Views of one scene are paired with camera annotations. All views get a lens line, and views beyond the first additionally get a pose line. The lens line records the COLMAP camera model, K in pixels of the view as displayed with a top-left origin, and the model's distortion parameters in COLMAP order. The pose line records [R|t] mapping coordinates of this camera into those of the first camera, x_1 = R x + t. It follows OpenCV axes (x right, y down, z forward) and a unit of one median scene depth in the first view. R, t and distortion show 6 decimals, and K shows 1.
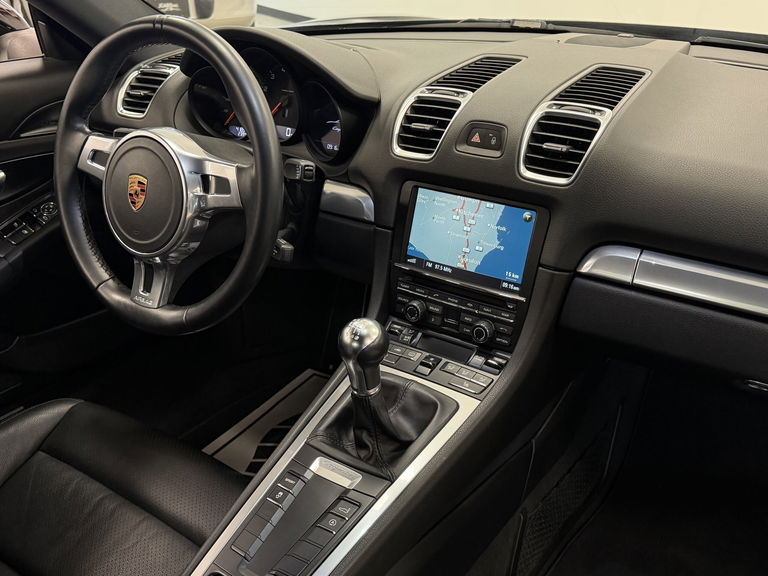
lens RADIAL K [[811.3, 0, 387.3], [0, 811.3, 286.6], [0, 0, 1]] dist [0.079115, 0.000000]
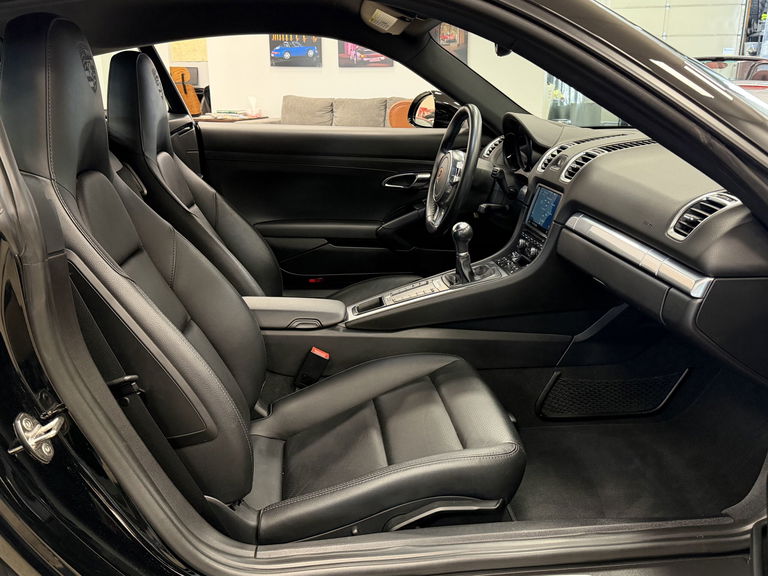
lens RADIAL K [[733.0, 0, 385.9], [0, 733.0, 290.1], [0, 0, 1]] dist [0.063240, 0.000000]
pose [[0.660341, 0.214358, -0.719723, 1.181359], [-0.317455, 0.948232, -0.008846, 0.268065], [0.680568, 0.234321, 0.694205, -0.504068]]
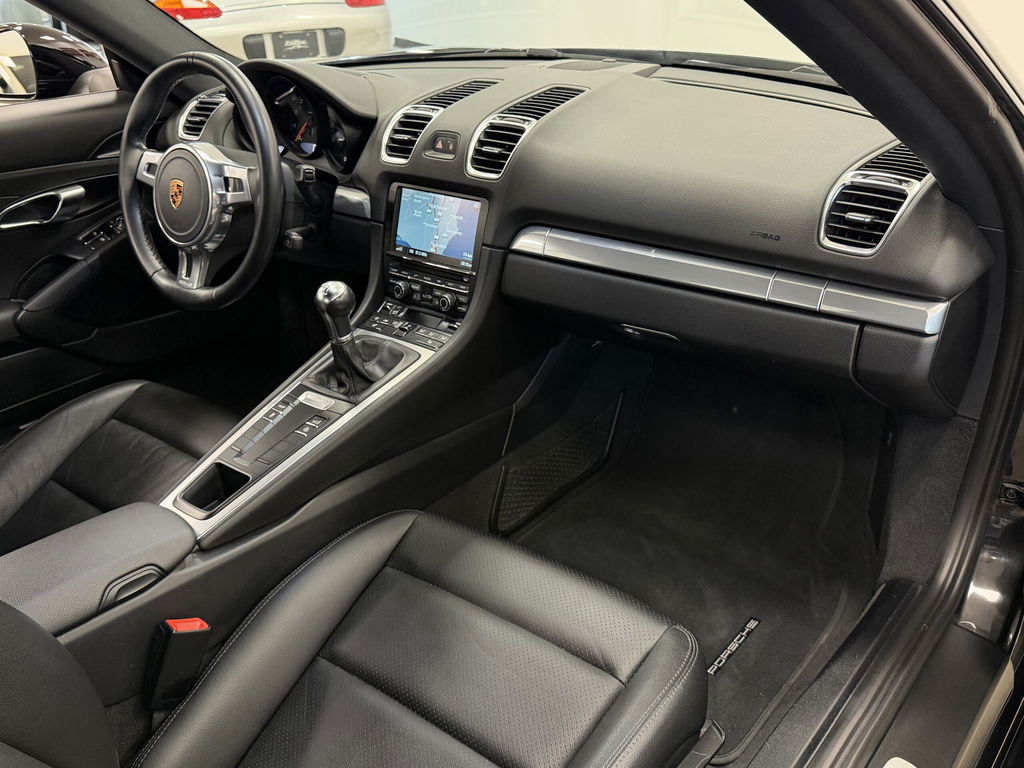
lens RADIAL K [[977.3, 0, 511.1], [0, 977.3, 381.2], [0, 0, 1]] dist [0.063240, 0.000000]
pose [[0.997323, -0.000894, -0.073123, 0.309187], [0.001551, 0.999959, 0.008940, 0.156122], [0.073112, -0.009029, 0.997283, -0.463567]]
